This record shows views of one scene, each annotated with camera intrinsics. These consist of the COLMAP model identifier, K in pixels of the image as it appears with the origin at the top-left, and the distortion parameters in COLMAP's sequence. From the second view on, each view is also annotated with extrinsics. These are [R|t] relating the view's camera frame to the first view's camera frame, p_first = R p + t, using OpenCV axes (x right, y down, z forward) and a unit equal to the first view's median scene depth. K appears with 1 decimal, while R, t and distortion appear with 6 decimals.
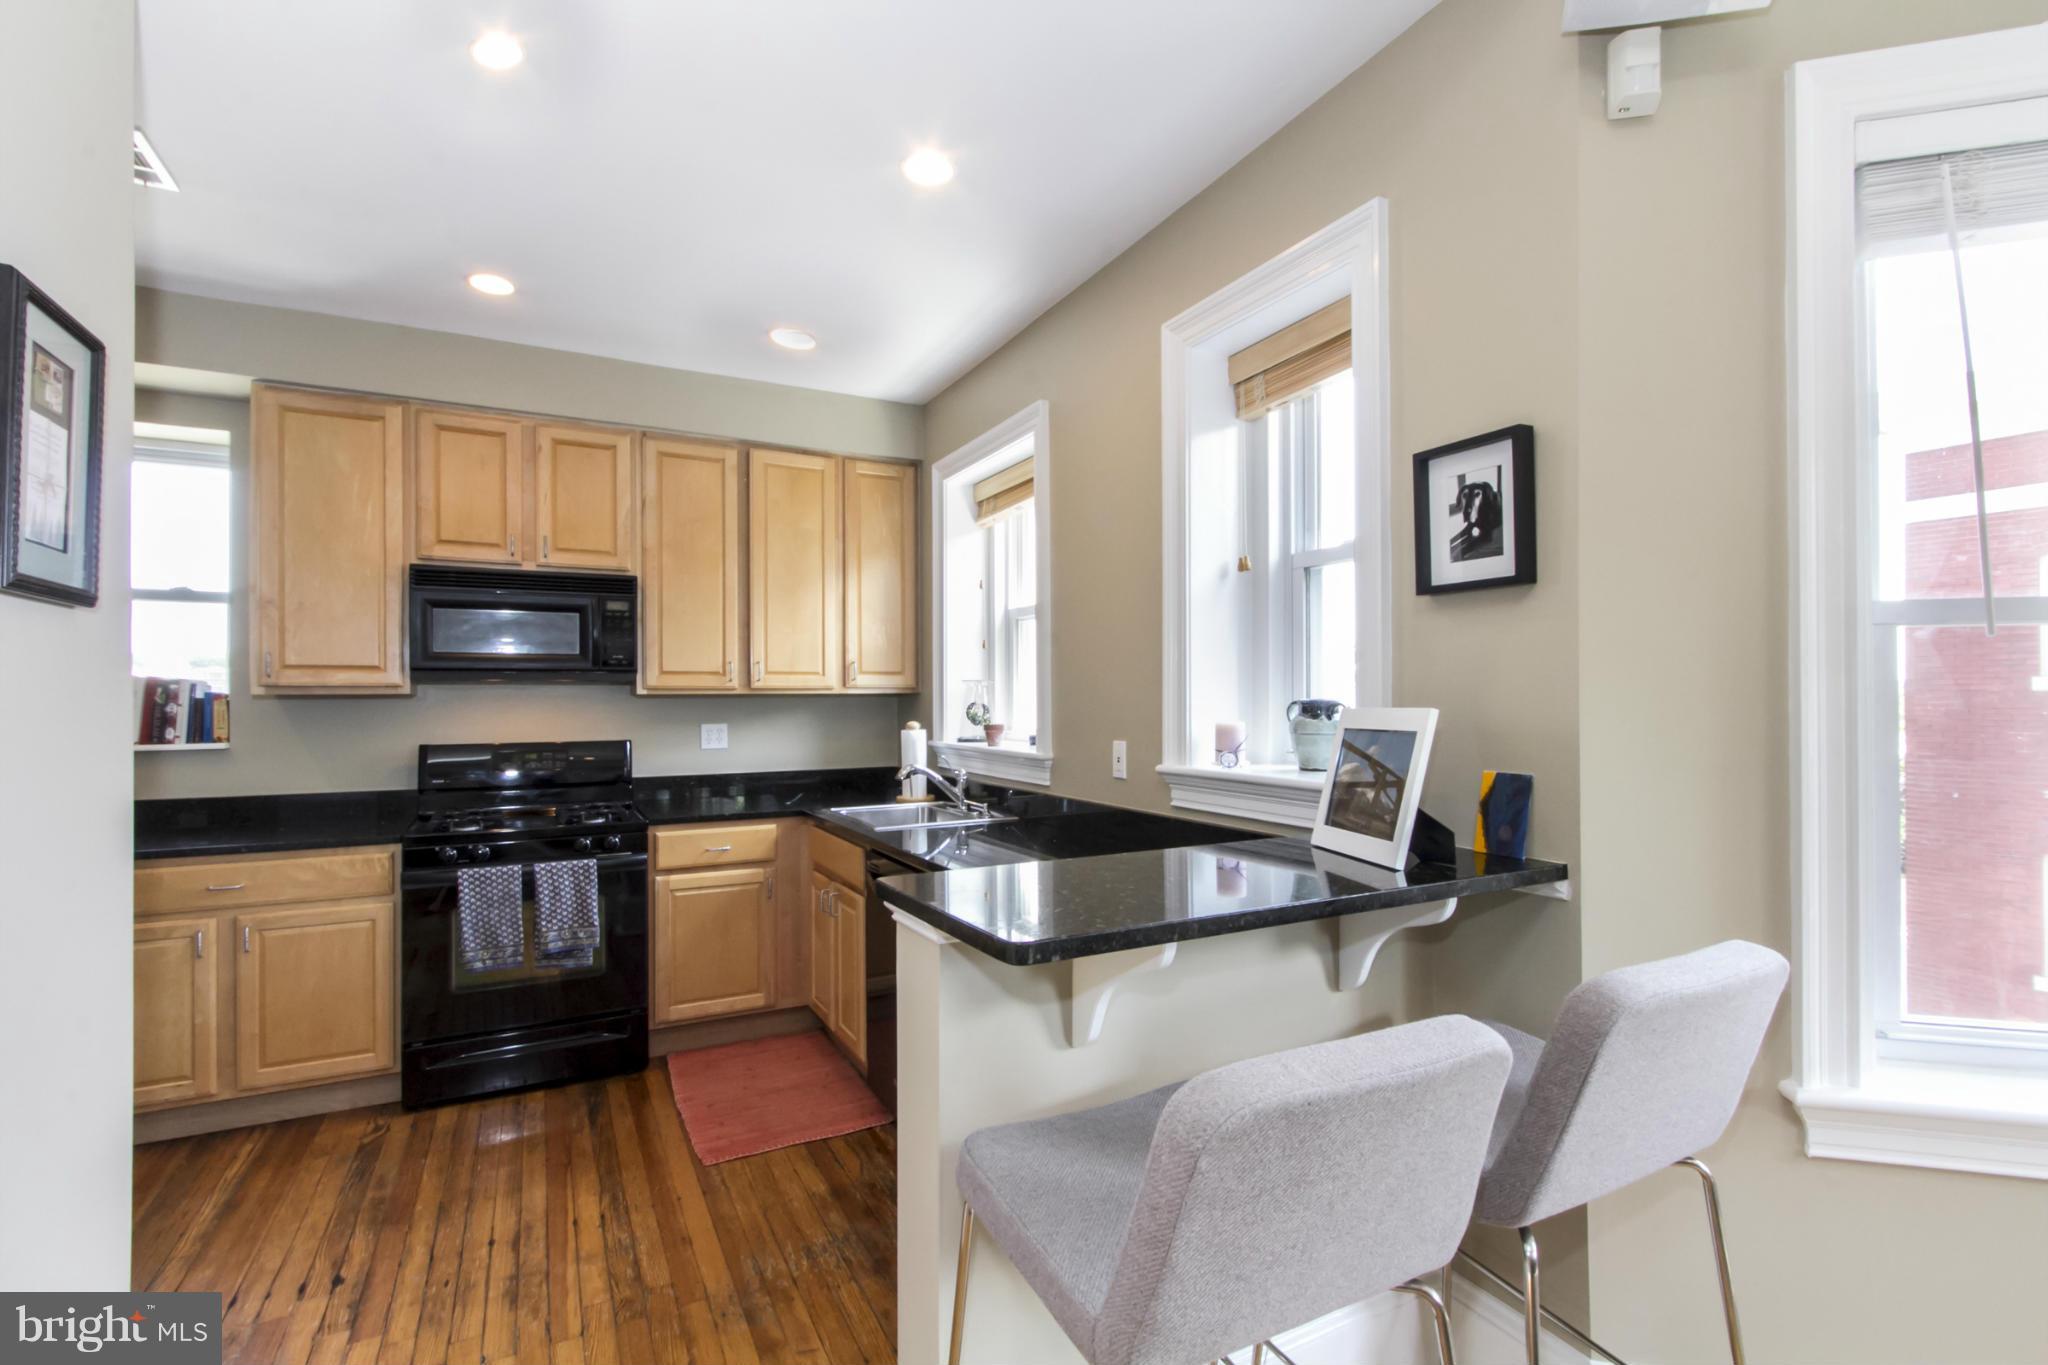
lens RADIAL K [[933.9, 0, 1015.1], [0, 933.9, 699.3], [0, 0, 1]] dist [-0.001793, -0.000540]
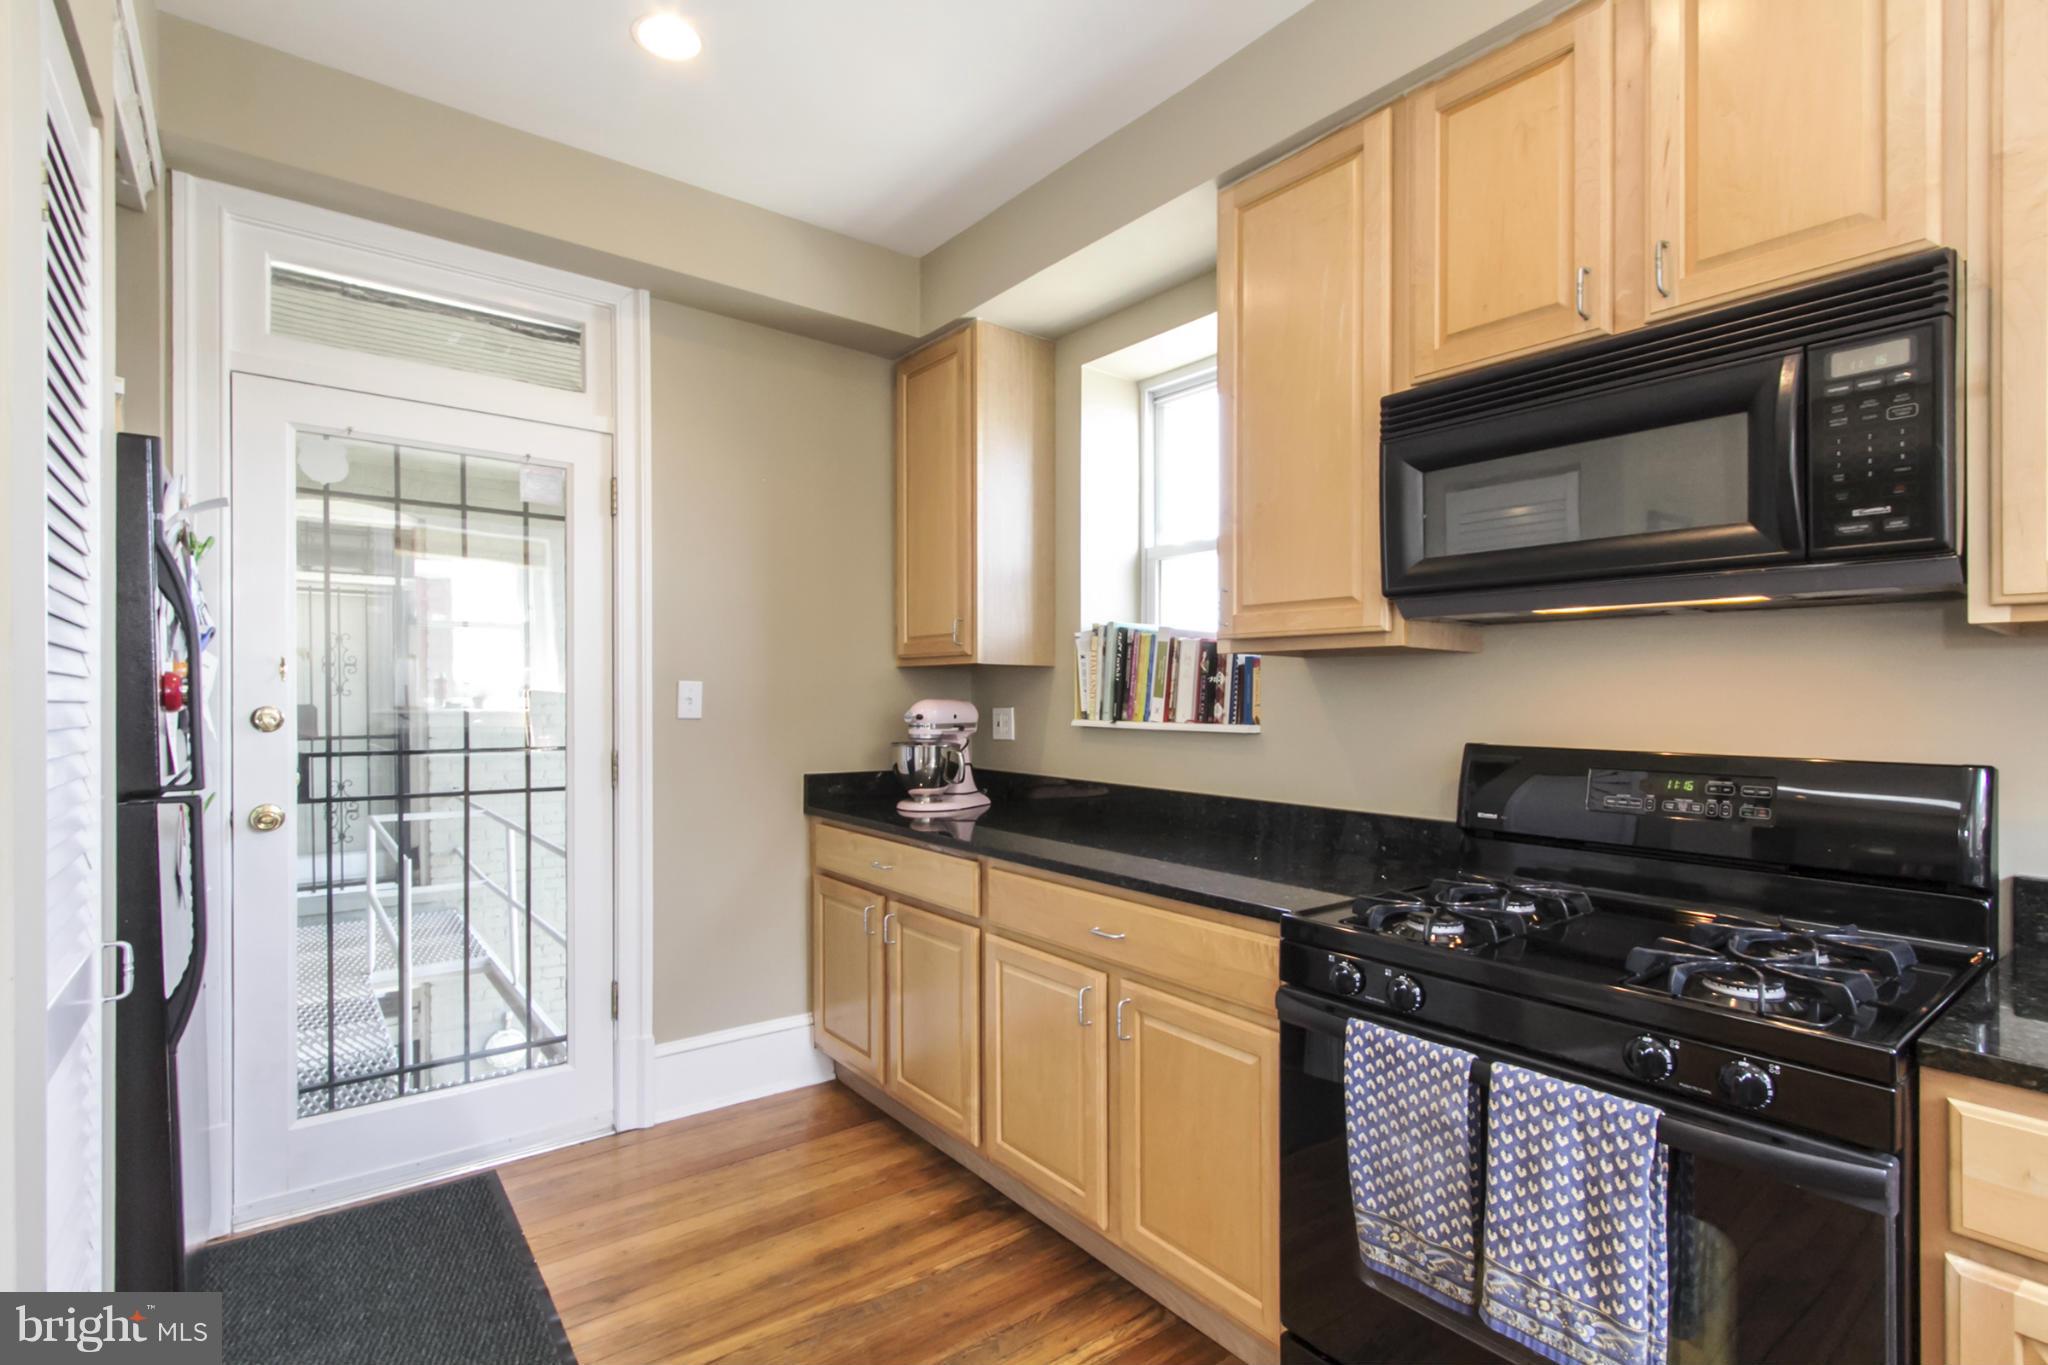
lens RADIAL K [[933.9, 0, 1015.1], [0, 933.9, 699.3], [0, 0, 1]] dist [-0.001793, -0.000540]
pose [[0.198461, 0.007939, -0.980077, -0.171775], [-0.011131, 0.999921, 0.005846, 0.024940], [0.980046, 0.009749, 0.198534, 0.686509]]
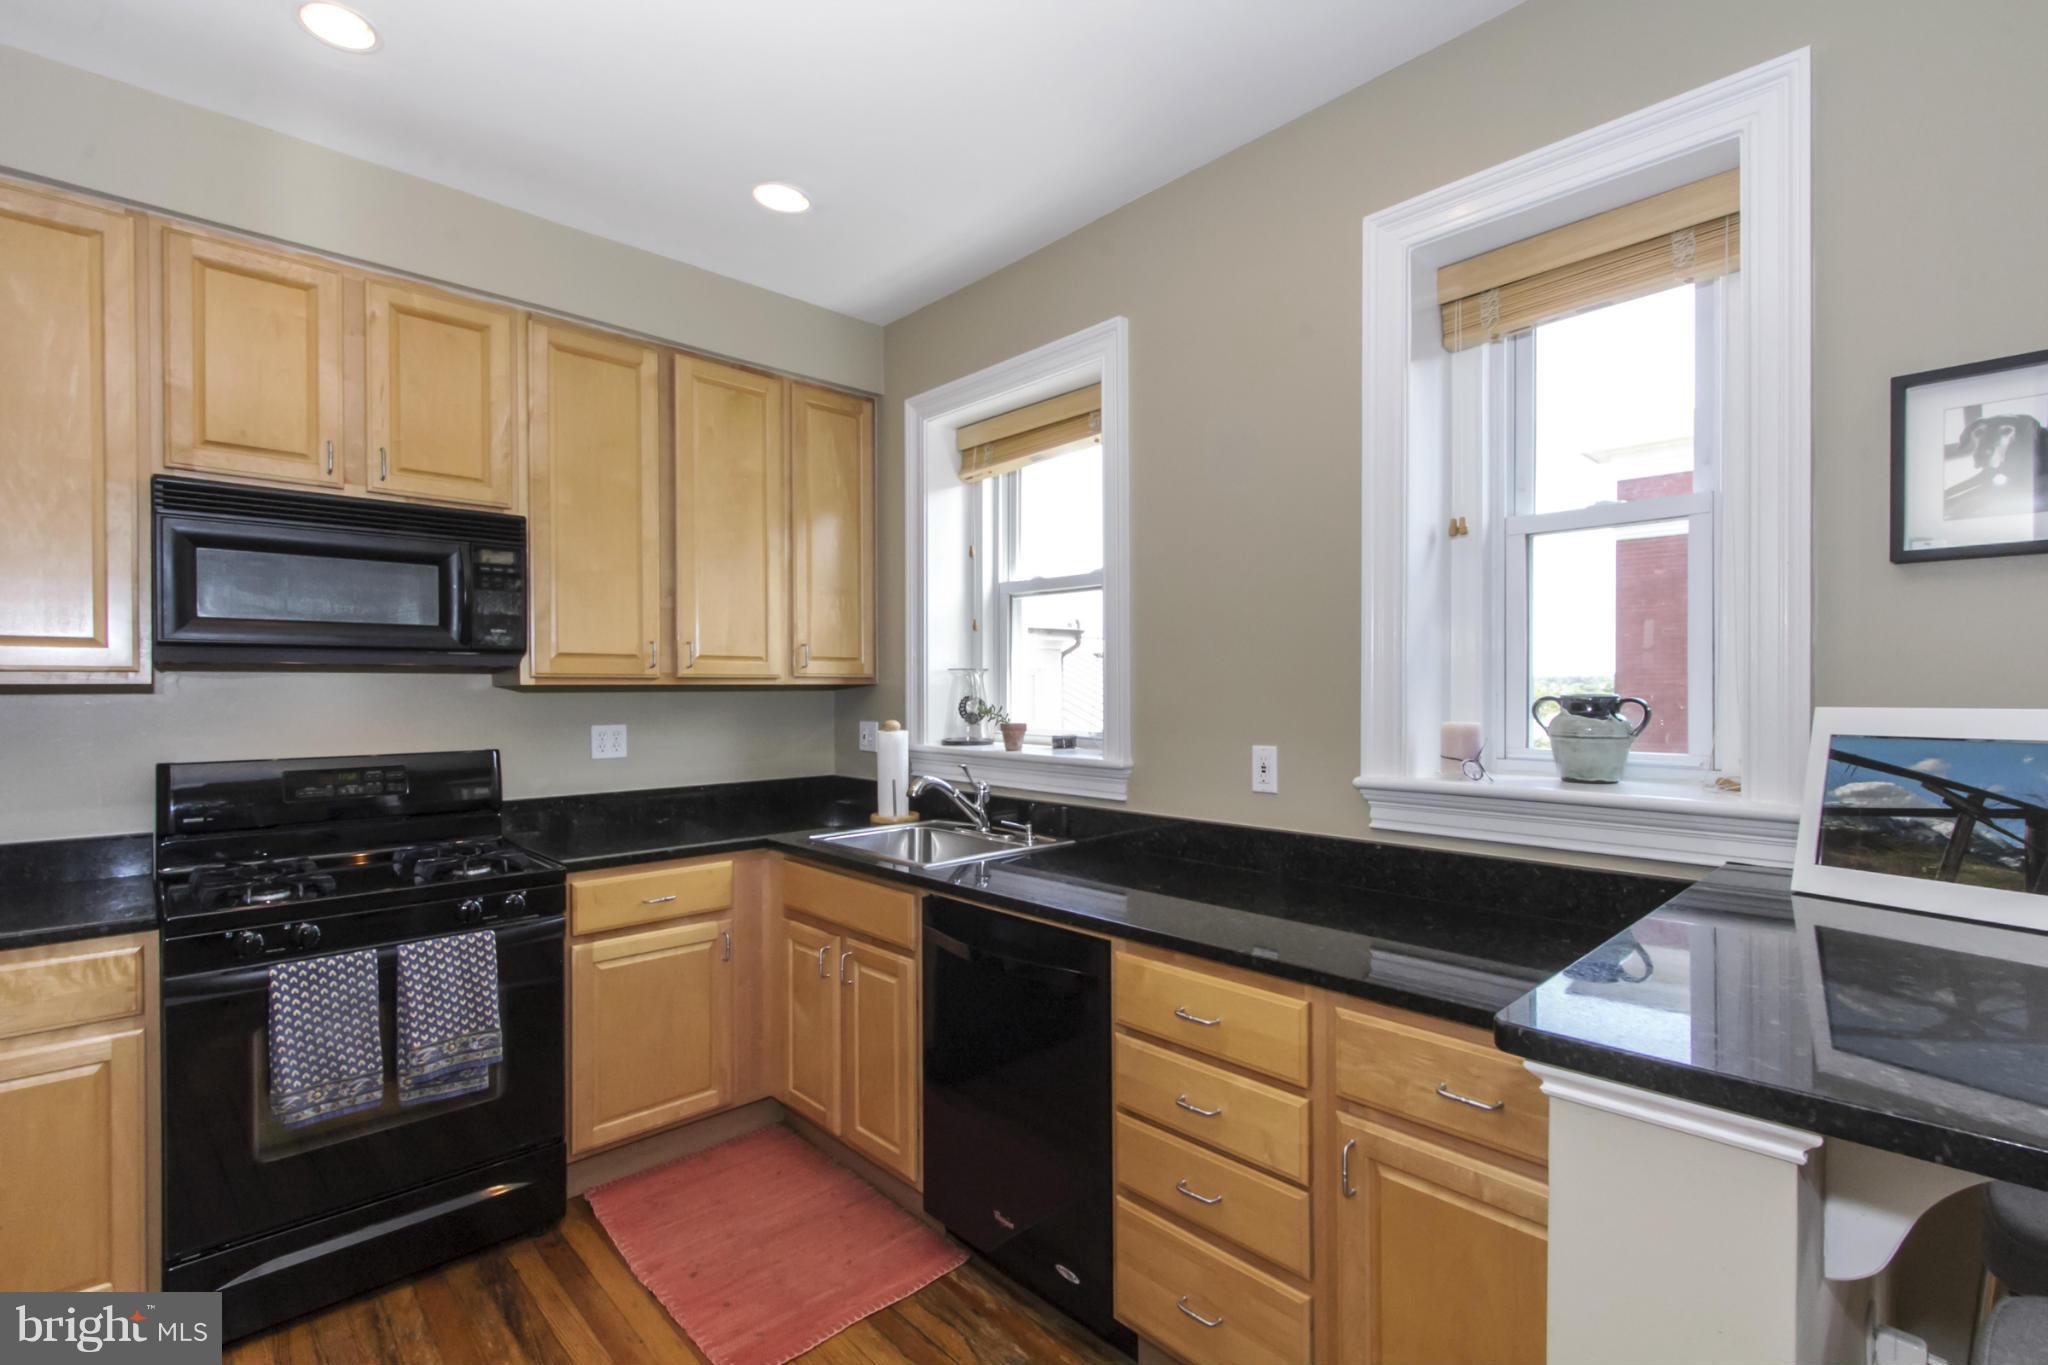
lens RADIAL K [[933.9, 0, 1015.1], [0, 933.9, 699.3], [0, 0, 1]] dist [-0.001793, -0.000540]
pose [[0.963455, -0.000734, 0.267870, -0.259748], [-0.001648, 0.999961, 0.008669, -0.001335], [-0.267866, -0.008793, 0.963416, 0.245892]]
